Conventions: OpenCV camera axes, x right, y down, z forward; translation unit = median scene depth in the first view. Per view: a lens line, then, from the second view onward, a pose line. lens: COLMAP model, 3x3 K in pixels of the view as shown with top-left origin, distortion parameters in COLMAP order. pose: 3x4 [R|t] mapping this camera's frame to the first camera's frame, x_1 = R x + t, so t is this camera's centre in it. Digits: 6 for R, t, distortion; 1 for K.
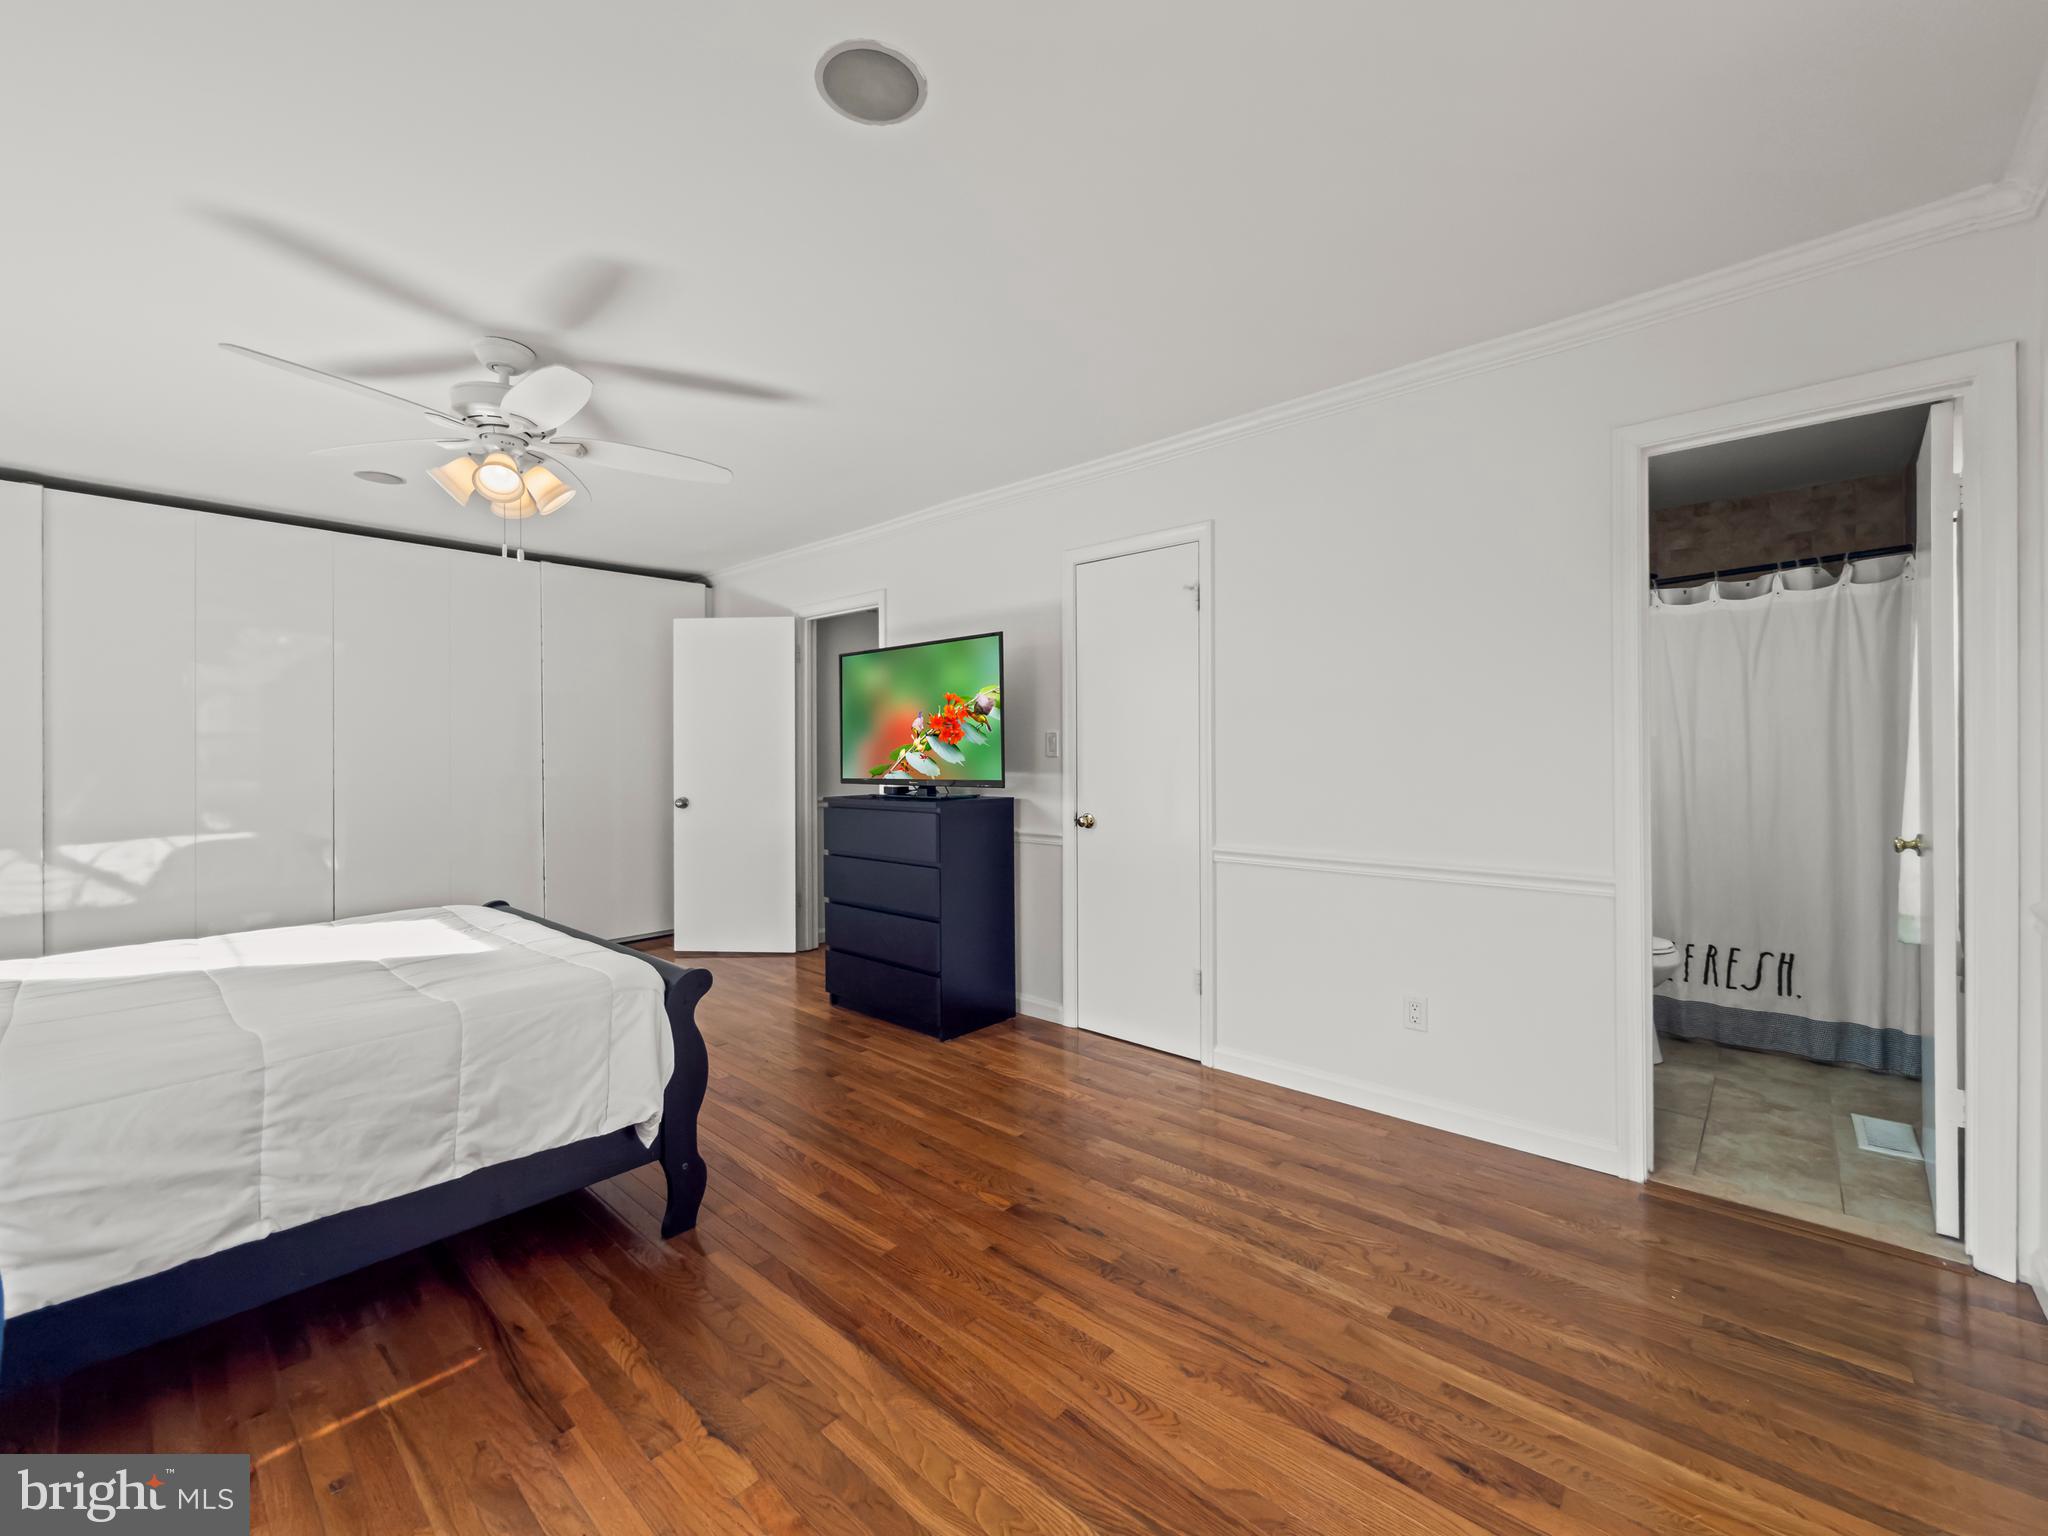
lens RADIAL K [[836.5, 0, 998.0], [0, 836.5, 749.4], [0, 0, 1]] dist [-0.003696, -0.000457]
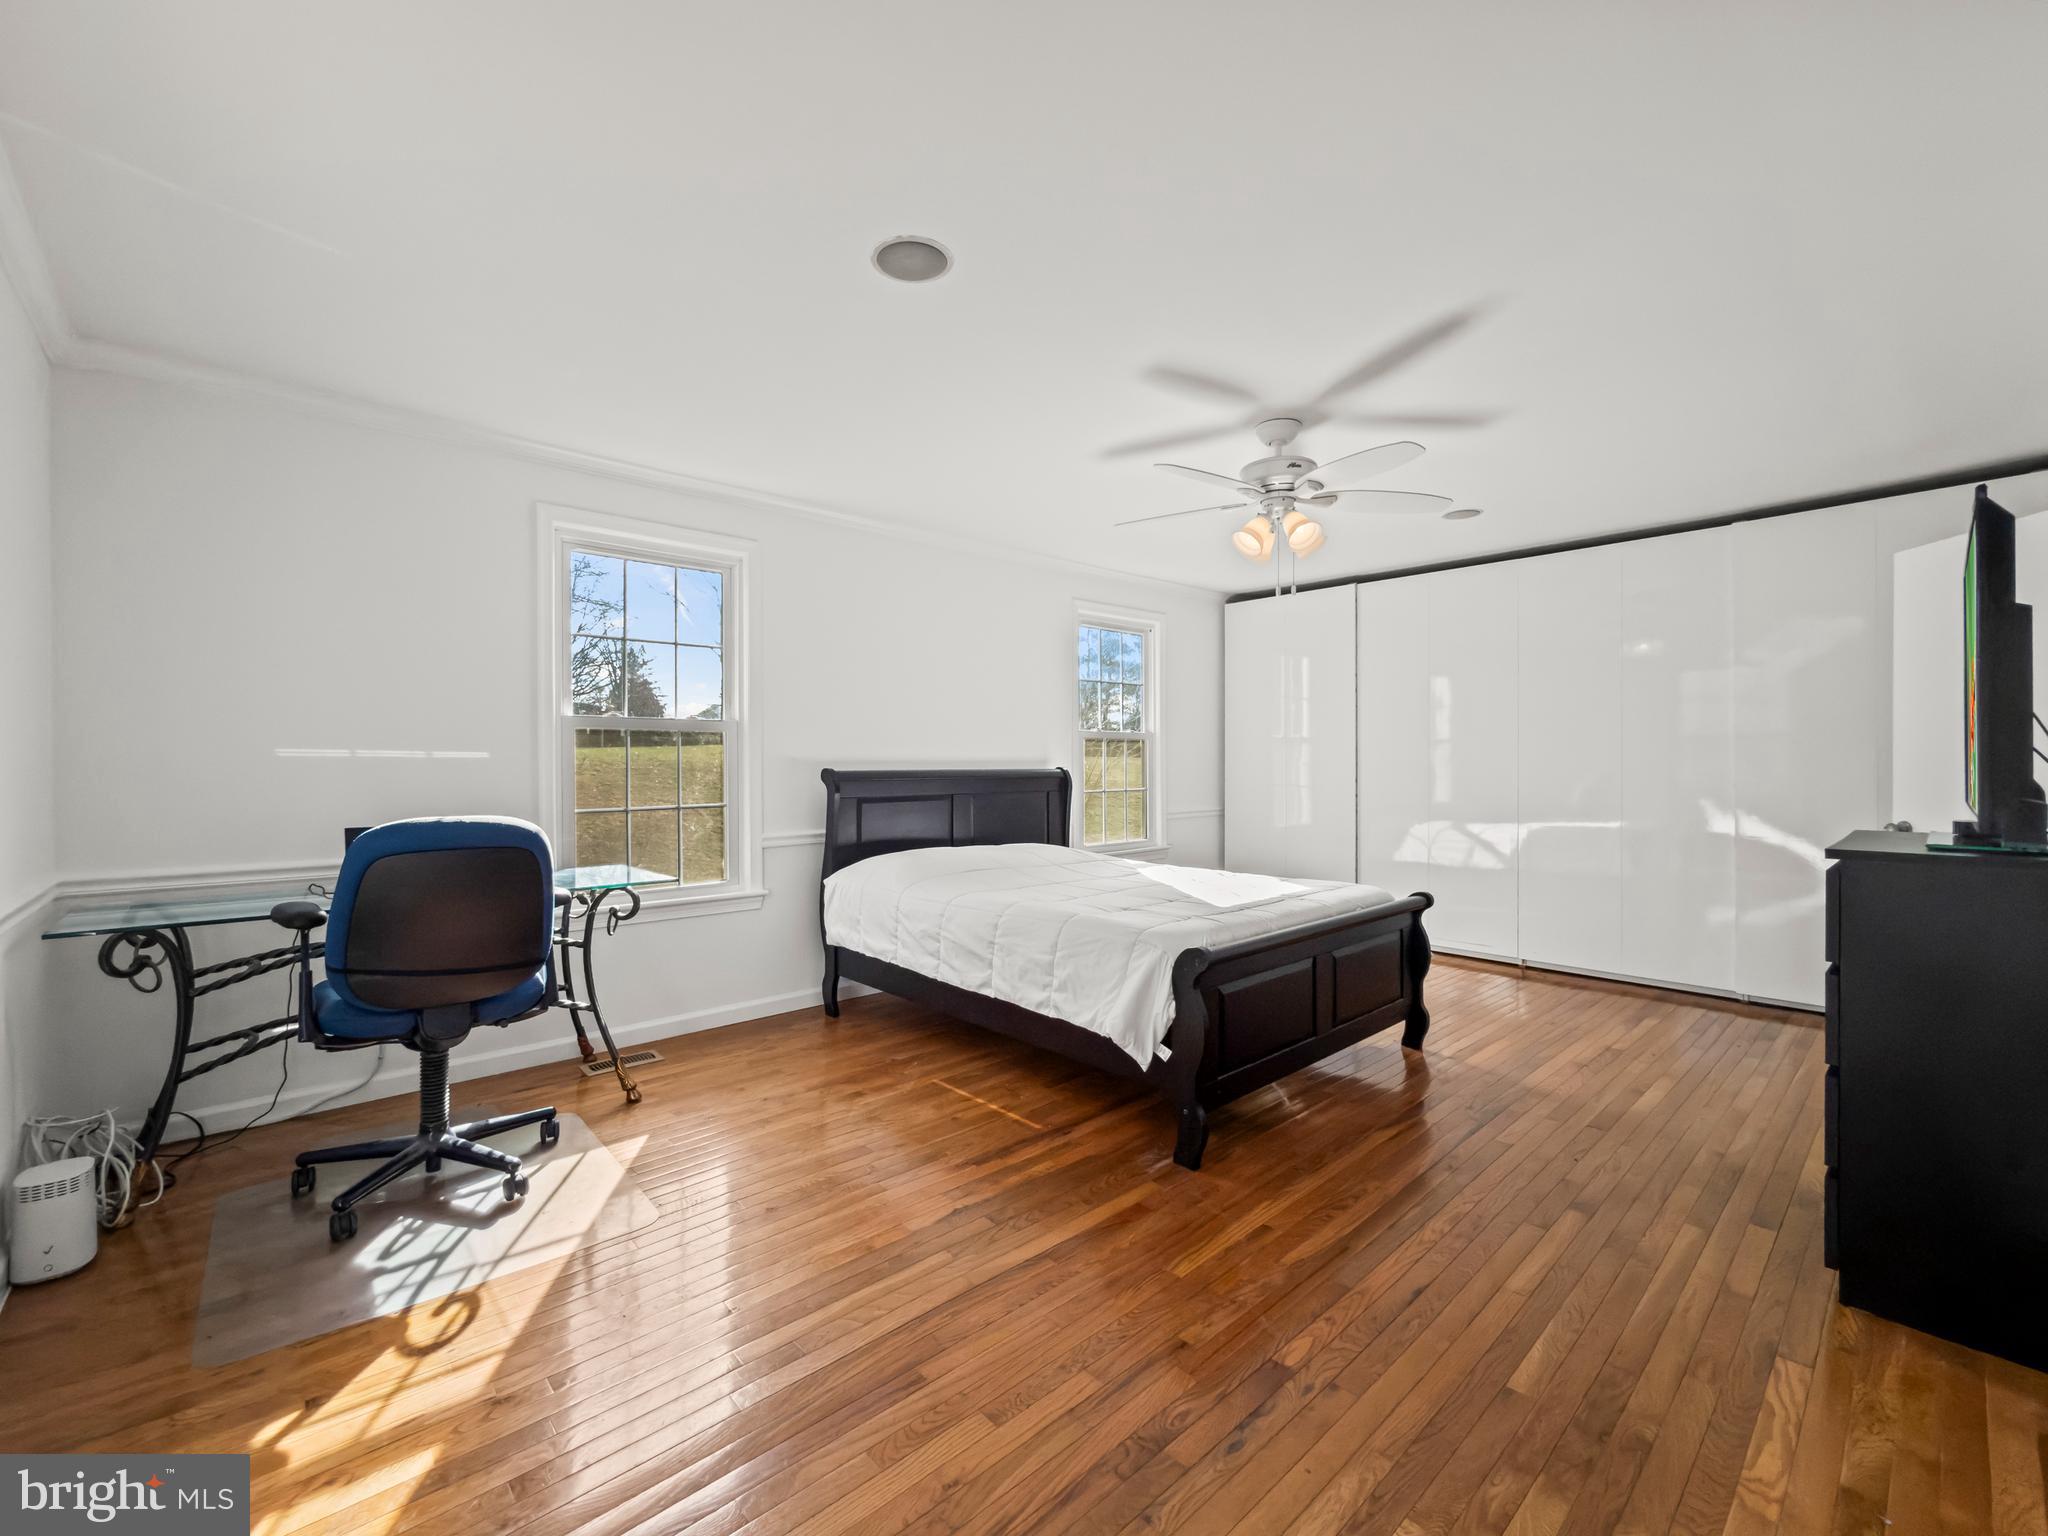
lens RADIAL K [[840.6, 0, 1024.0], [0, 840.6, 768.0], [0, 0, 1]] dist [-0.002570, -0.000264]
pose [[-0.059980, 0.018034, -0.998037, 0.991739], [0.006501, 0.999823, 0.017675, -0.003964], [0.998178, -0.005428, -0.060087, 1.049931]]
